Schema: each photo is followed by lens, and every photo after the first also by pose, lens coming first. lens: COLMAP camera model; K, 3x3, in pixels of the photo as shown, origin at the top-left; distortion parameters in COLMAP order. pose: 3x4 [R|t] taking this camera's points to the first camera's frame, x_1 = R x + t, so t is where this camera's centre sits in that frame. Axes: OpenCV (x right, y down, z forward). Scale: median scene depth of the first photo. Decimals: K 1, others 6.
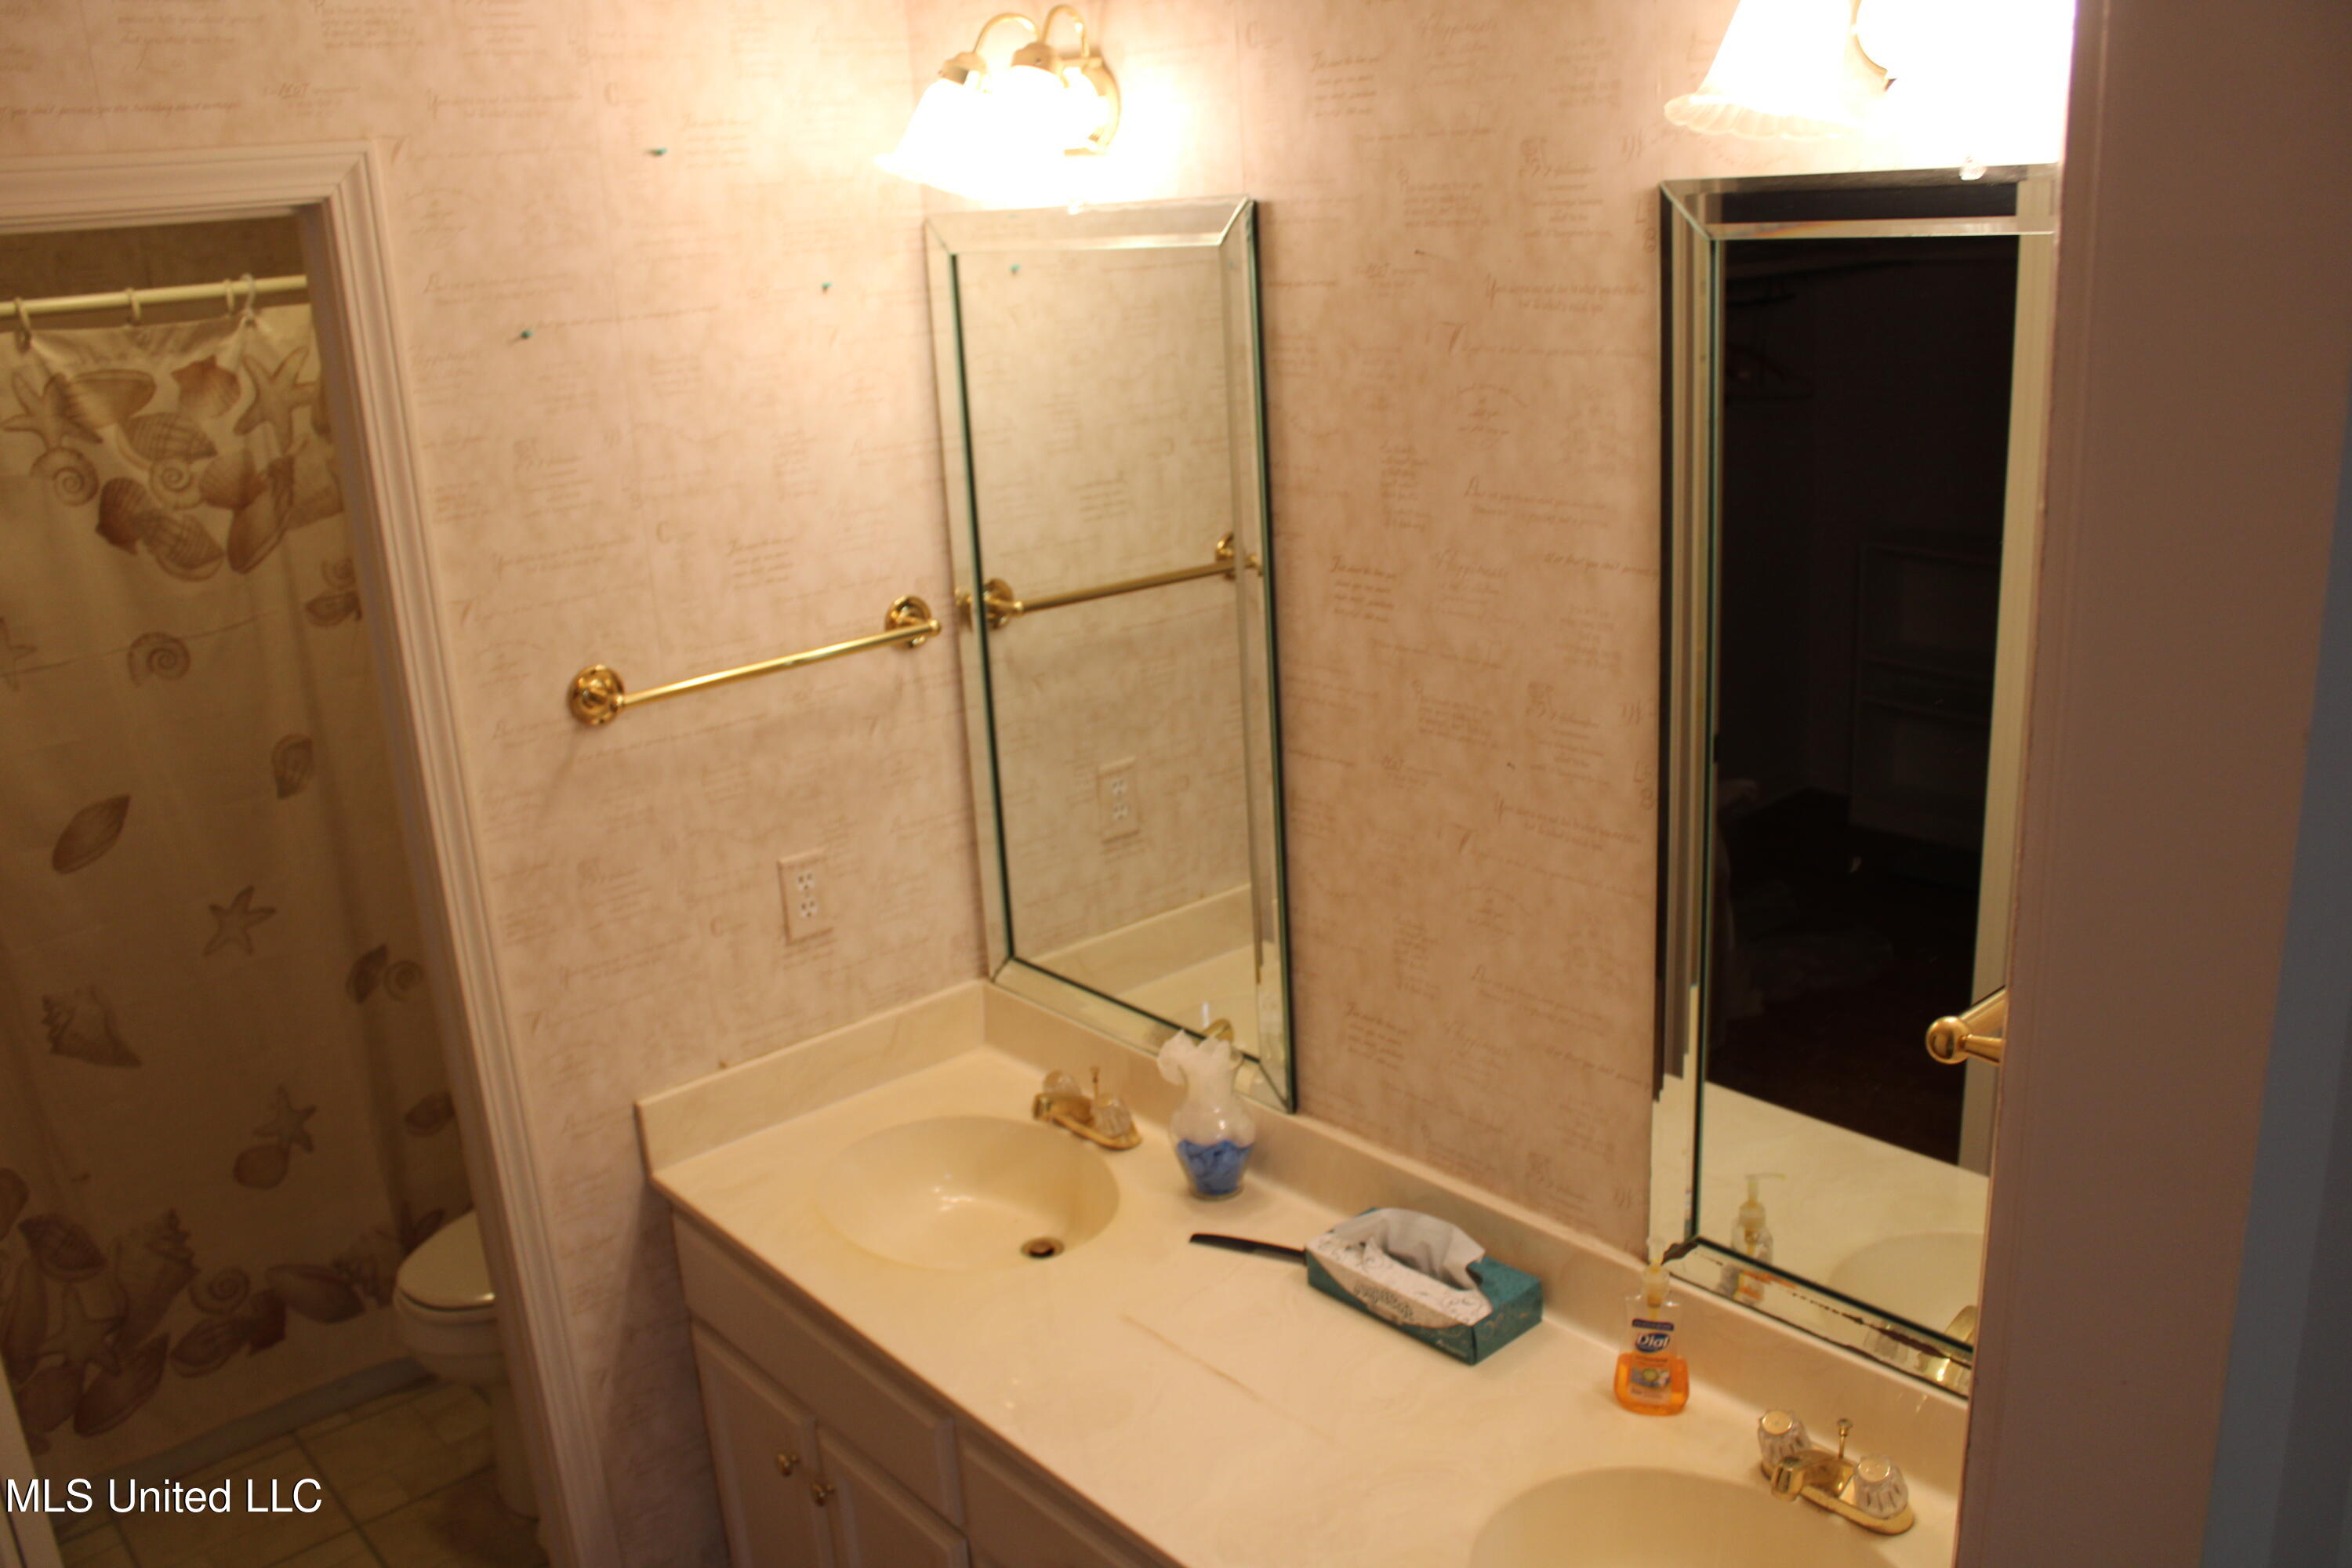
lens RADIAL K [[1933.5, 0, 1167.5], [0, 1933.5, 787.4], [0, 0, 1]] dist [-0.161707, 0.141204]
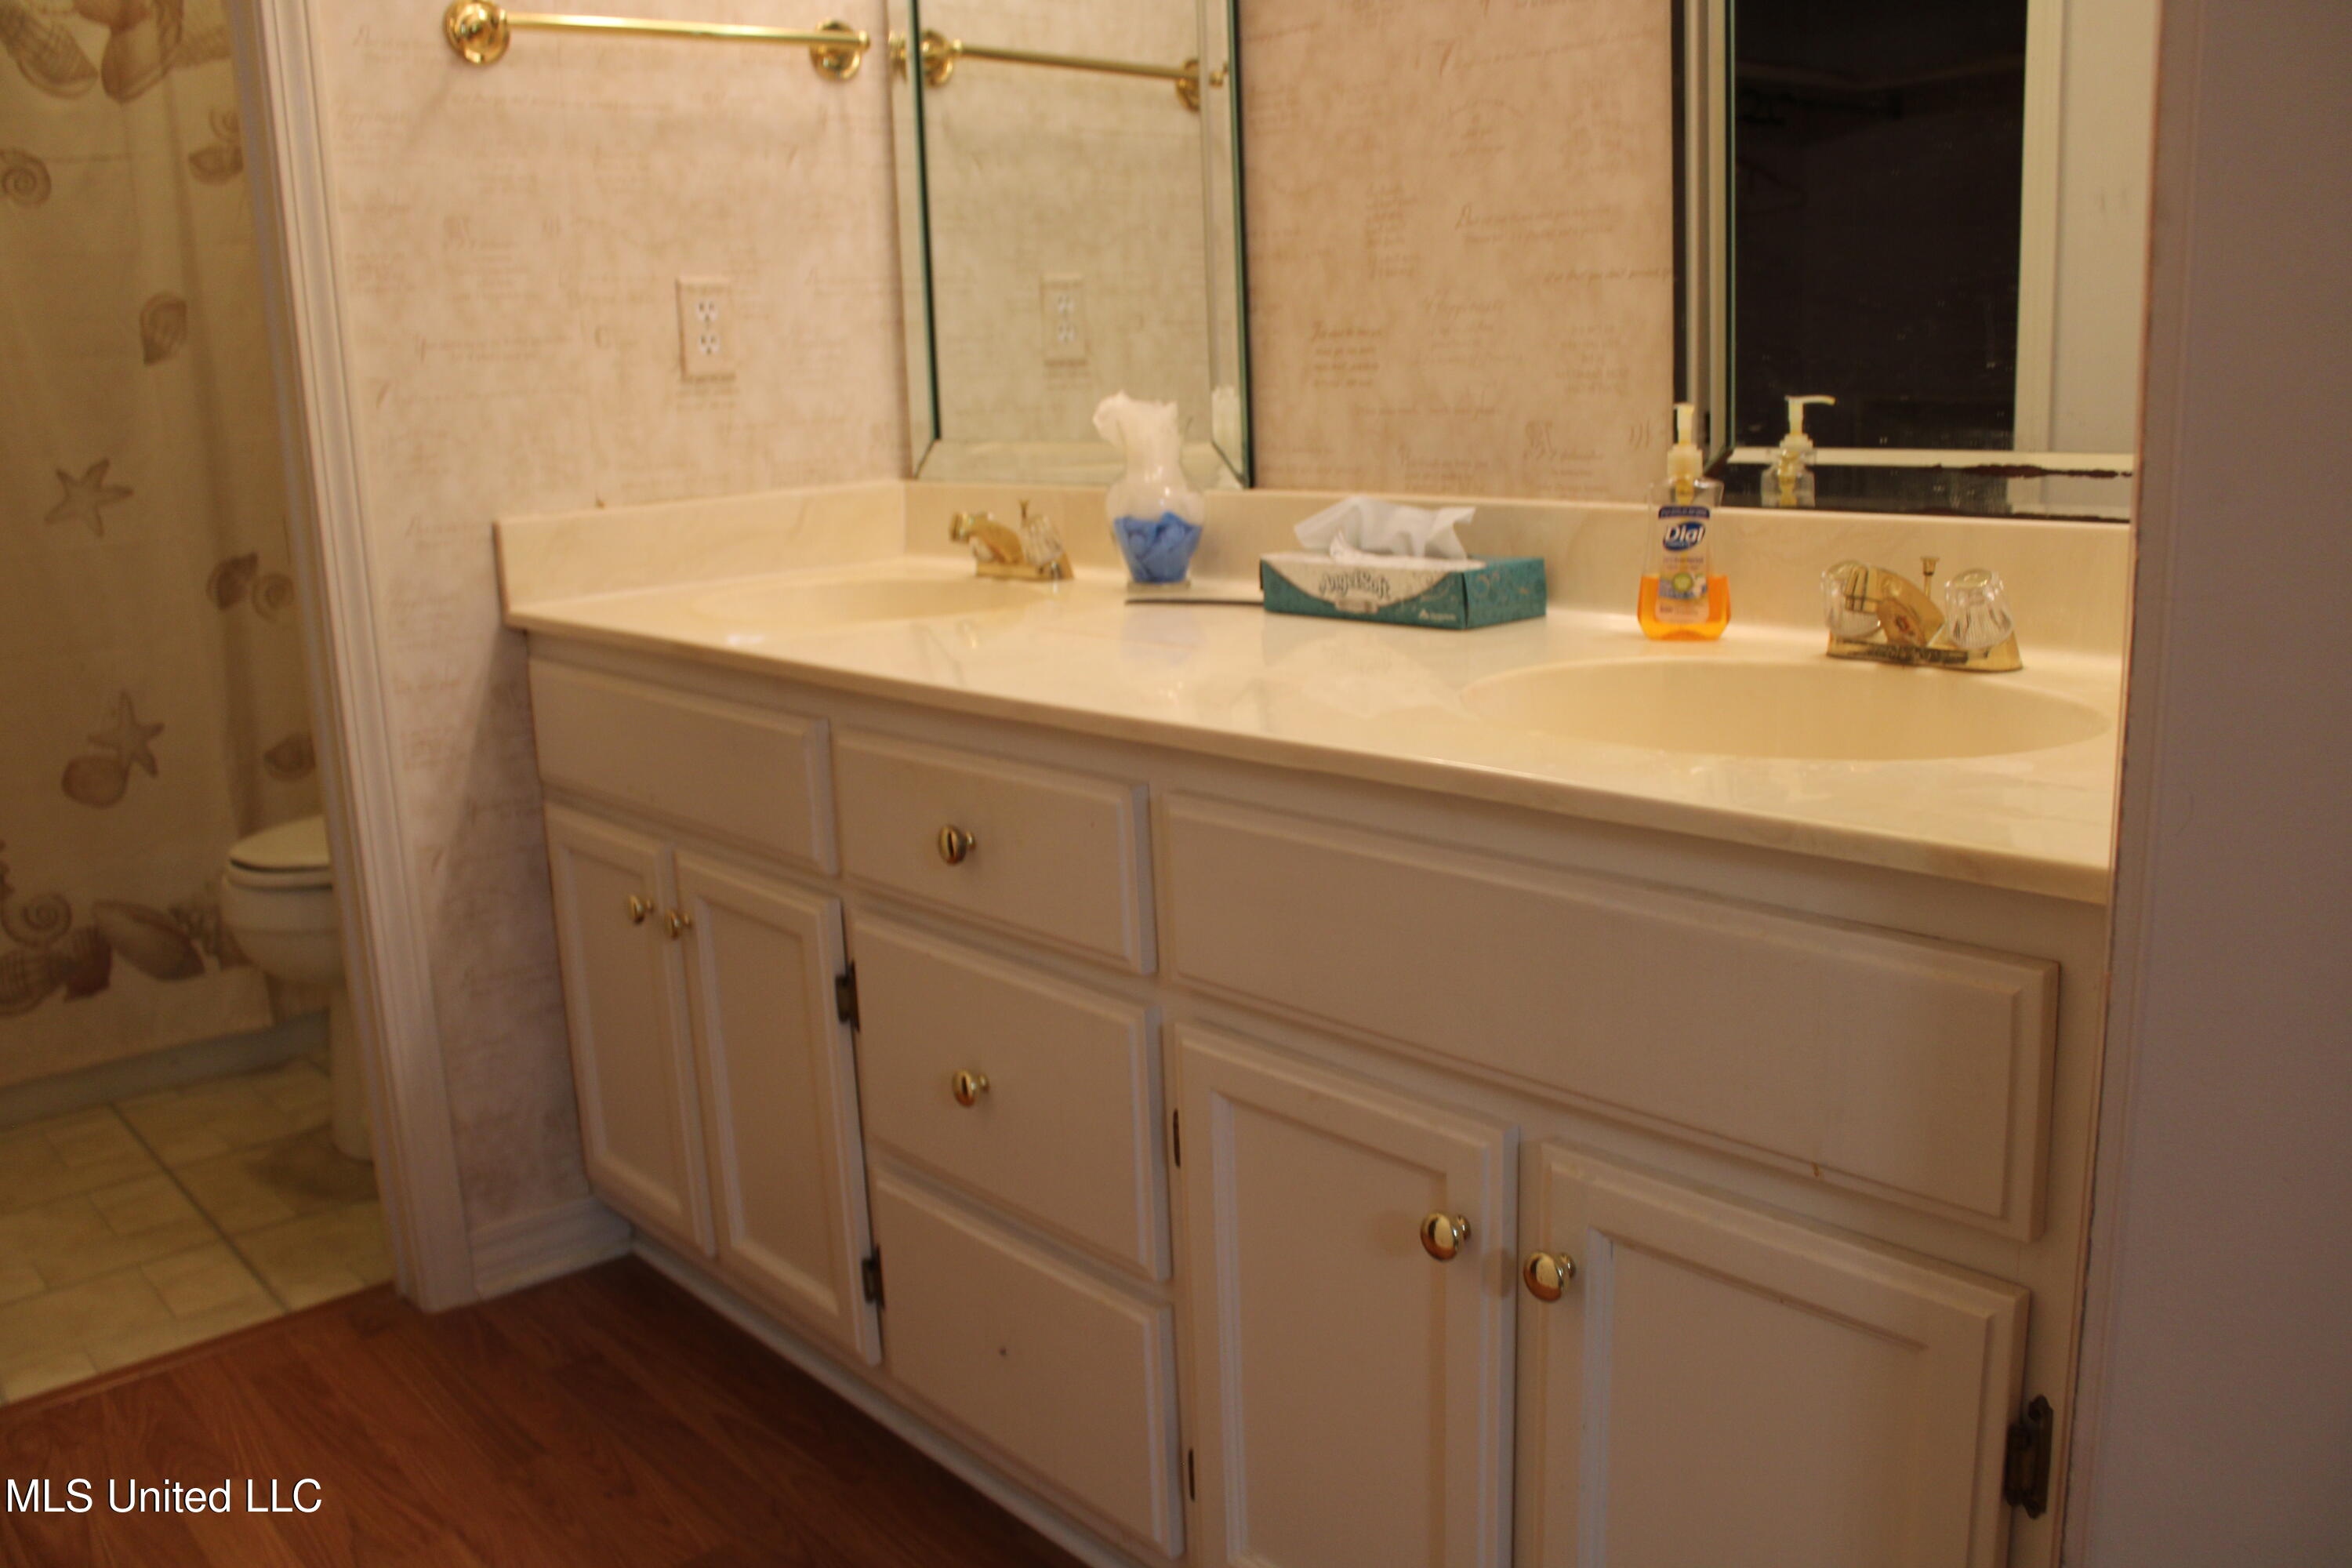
lens RADIAL K [[1933.5, 0, 1166.6], [0, 1933.5, 796.0], [0, 0, 1]] dist [-0.161707, 0.141204]
pose [[0.999768, 0.018560, 0.010913, 0.016834], [-0.017593, 0.996404, -0.082886, 0.298405], [-0.012412, 0.082674, 0.996499, 0.121630]]
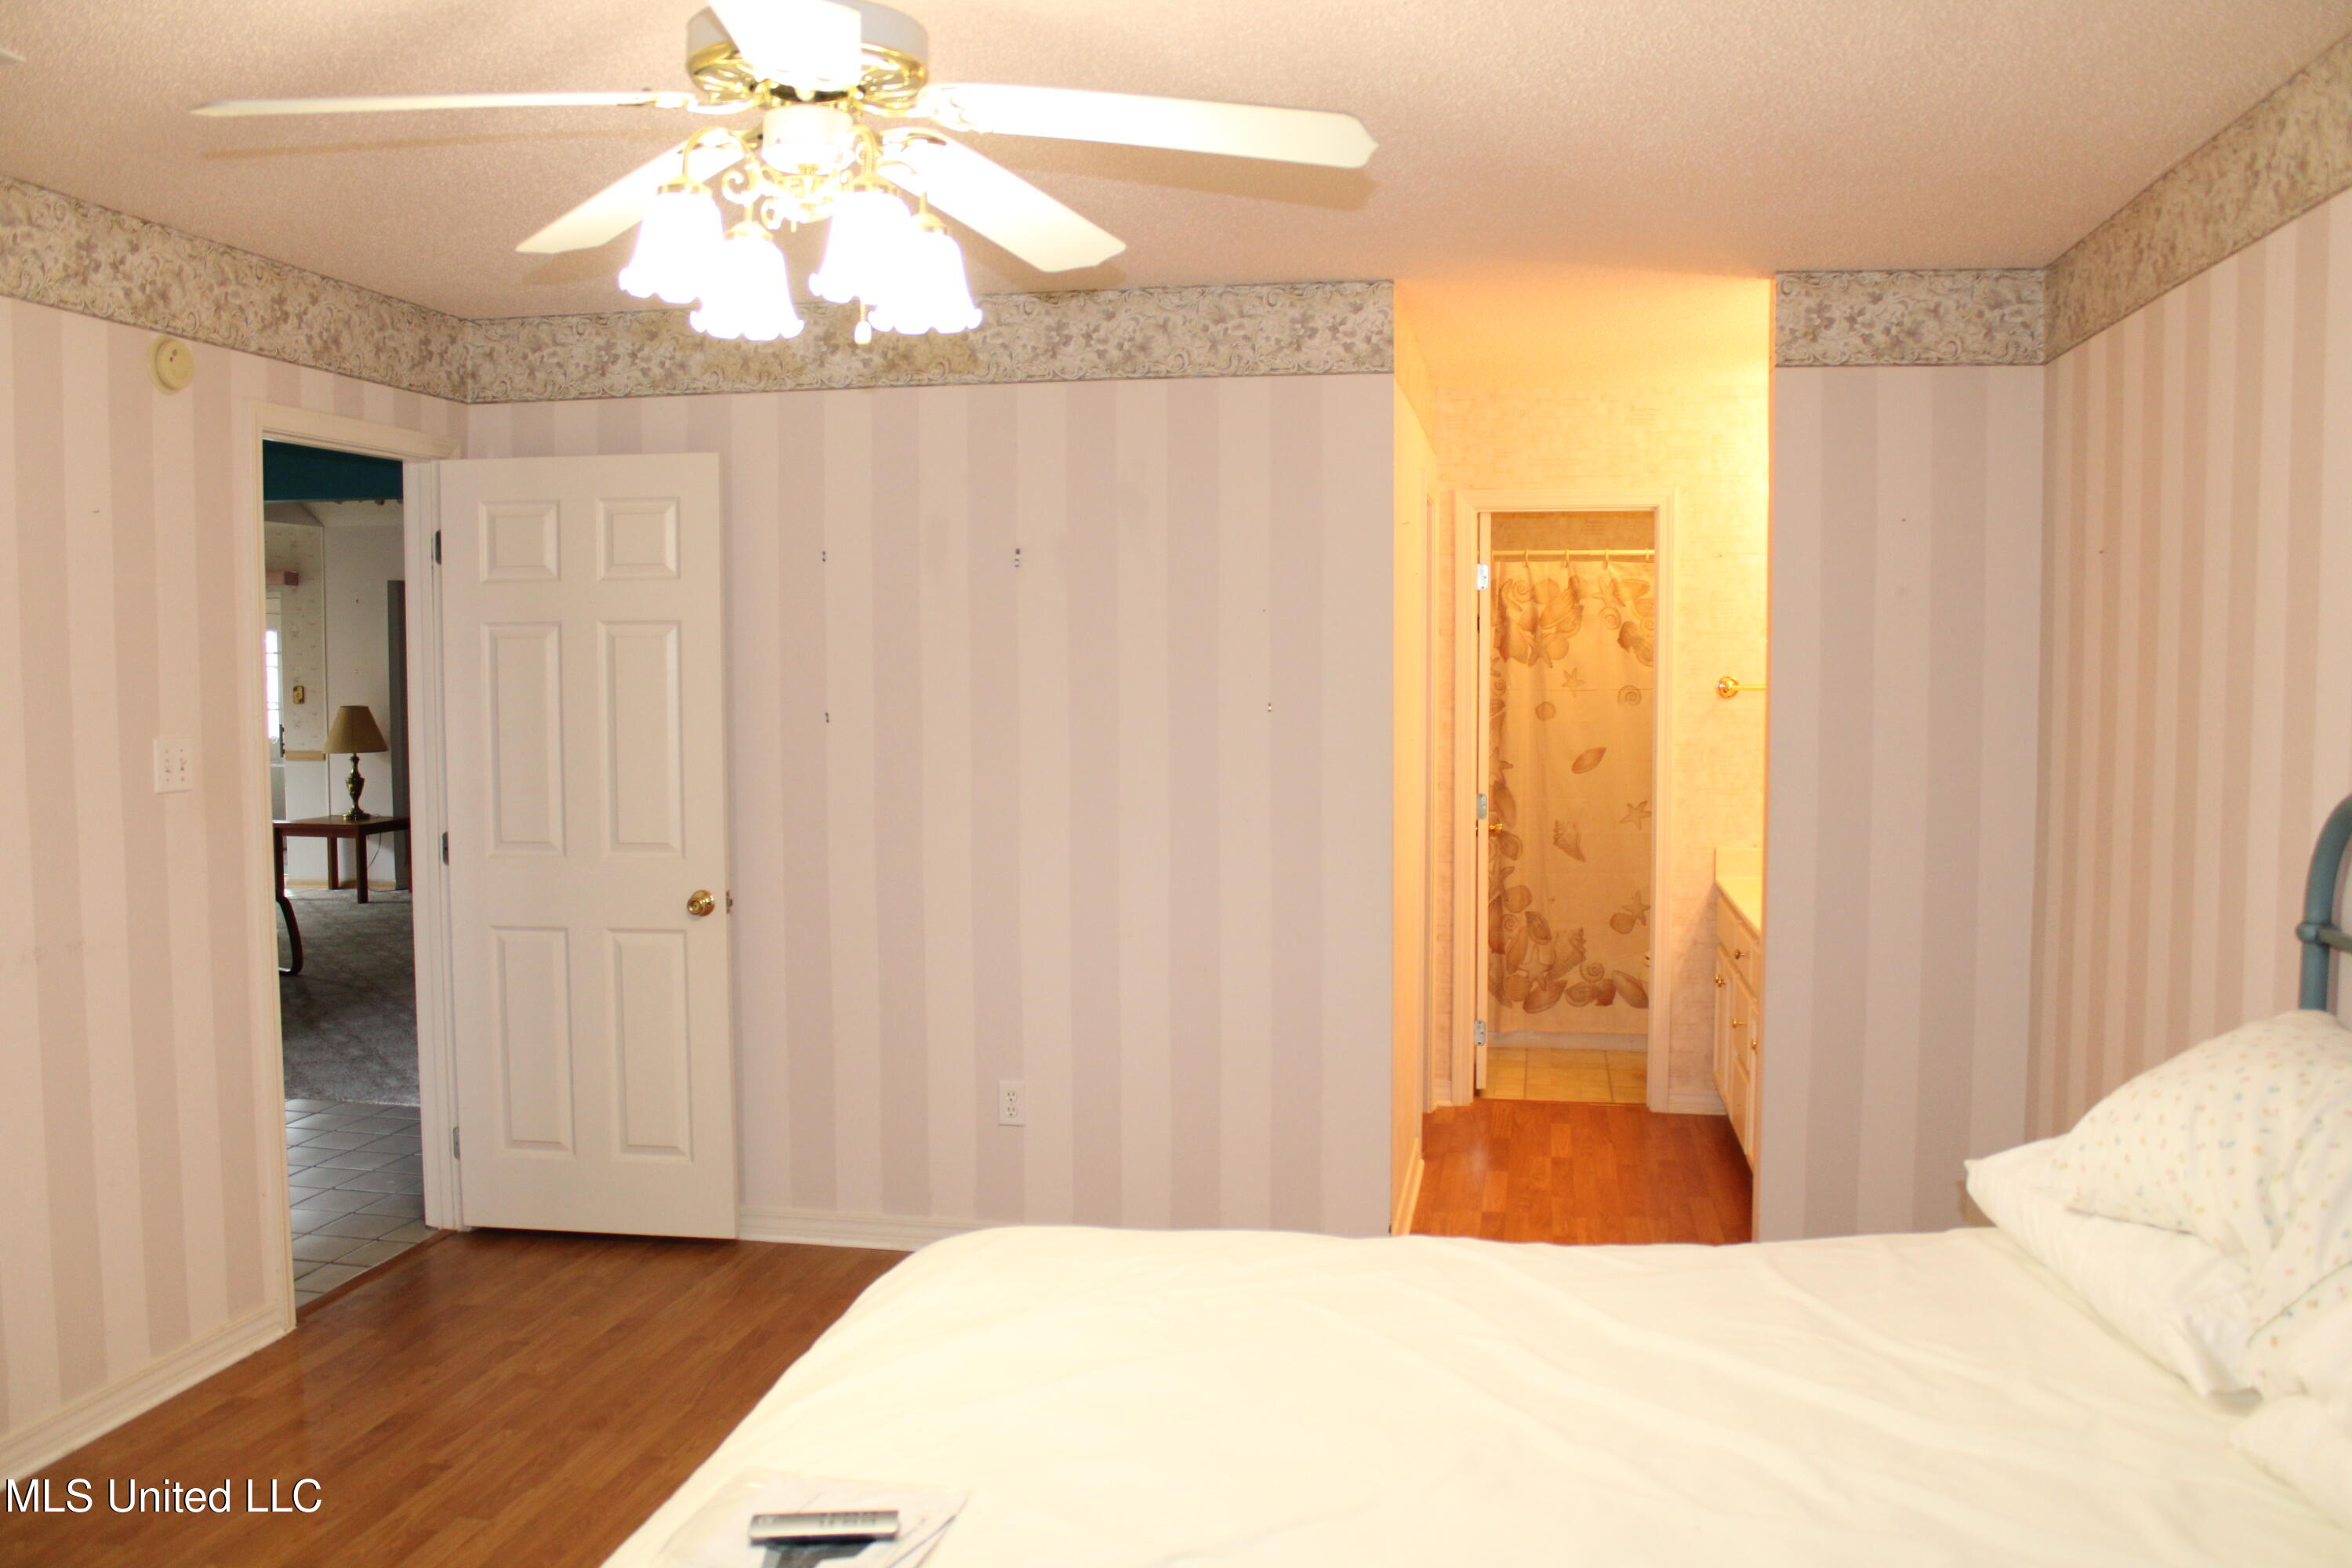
lens RADIAL K [[1933.5, 0, 1174.2], [0, 1933.5, 782.6], [0, 0, 1]] dist [-0.161707, 0.141204]
pose [[0.622198, 0.105518, -0.775716, 1.056653], [-0.265375, 0.960636, -0.082184, 0.408156], [0.736509, 0.256991, 0.625708, -0.990418]]
